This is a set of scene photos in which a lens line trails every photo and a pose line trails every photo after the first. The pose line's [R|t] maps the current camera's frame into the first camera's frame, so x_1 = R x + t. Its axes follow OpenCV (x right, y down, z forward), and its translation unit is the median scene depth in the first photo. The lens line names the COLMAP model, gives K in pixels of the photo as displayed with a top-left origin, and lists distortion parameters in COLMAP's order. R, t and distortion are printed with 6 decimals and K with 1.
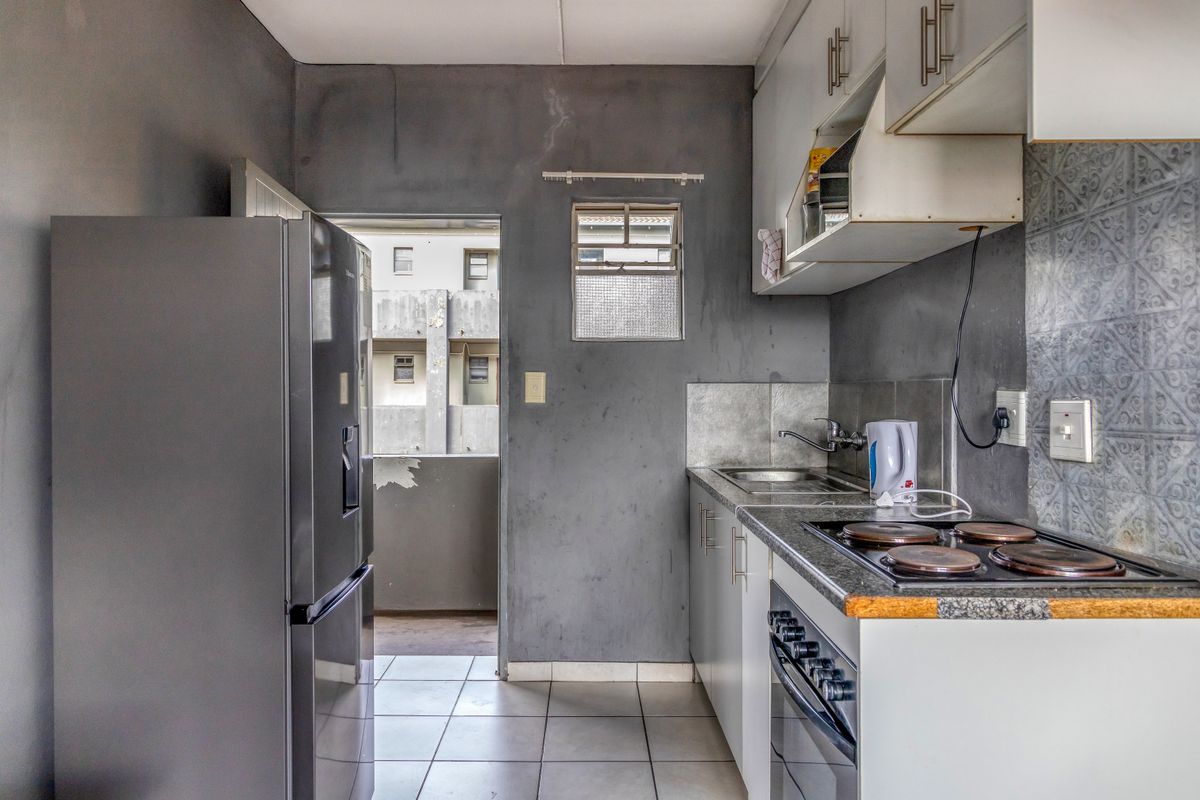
lens RADIAL K [[810.1, 0, 592.3], [0, 810.1, 386.4], [0, 0, 1]] dist [0.001488, -0.000306]
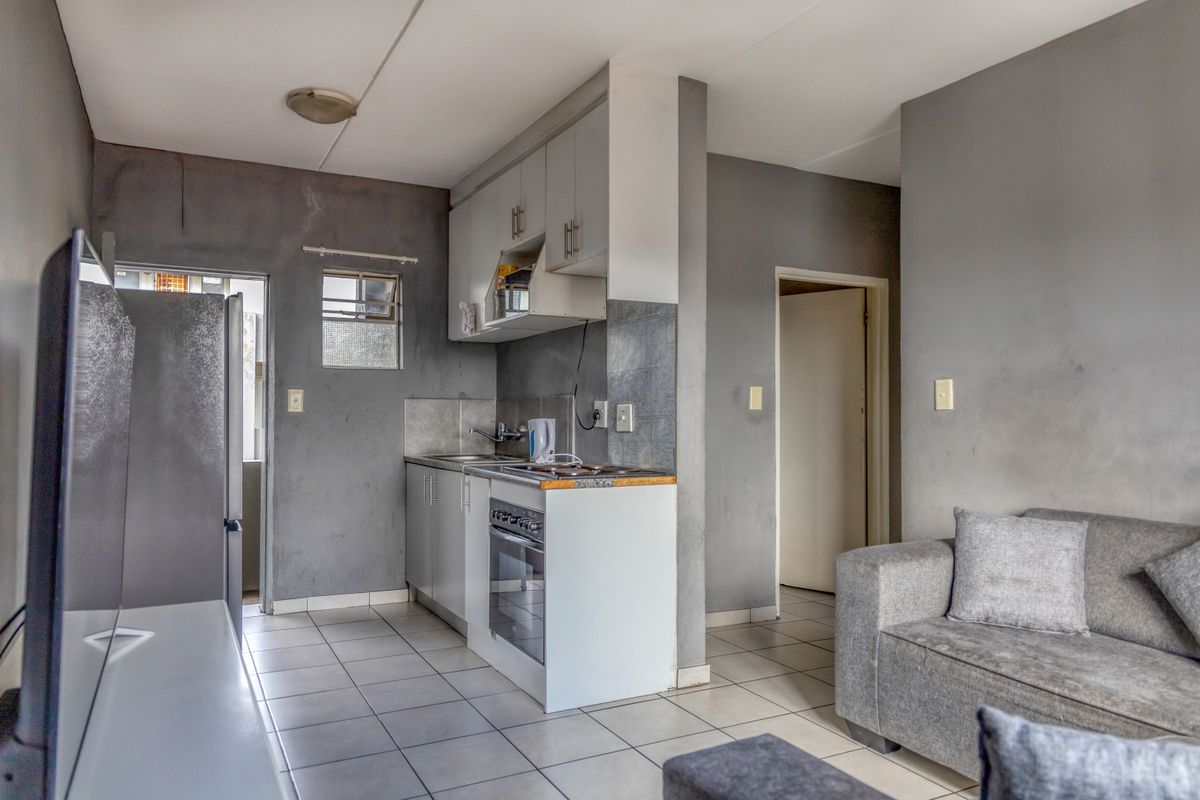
lens RADIAL K [[815.1, 0, 600.0], [0, 815.1, 400.0], [0, 0, 1]] dist [0.006367, 0.001422]
pose [[0.887344, 0.010170, 0.460996, -0.343938], [-0.003202, 0.999869, -0.015895, 0.028211], [-0.461097, 0.012628, 0.887260, -0.654633]]
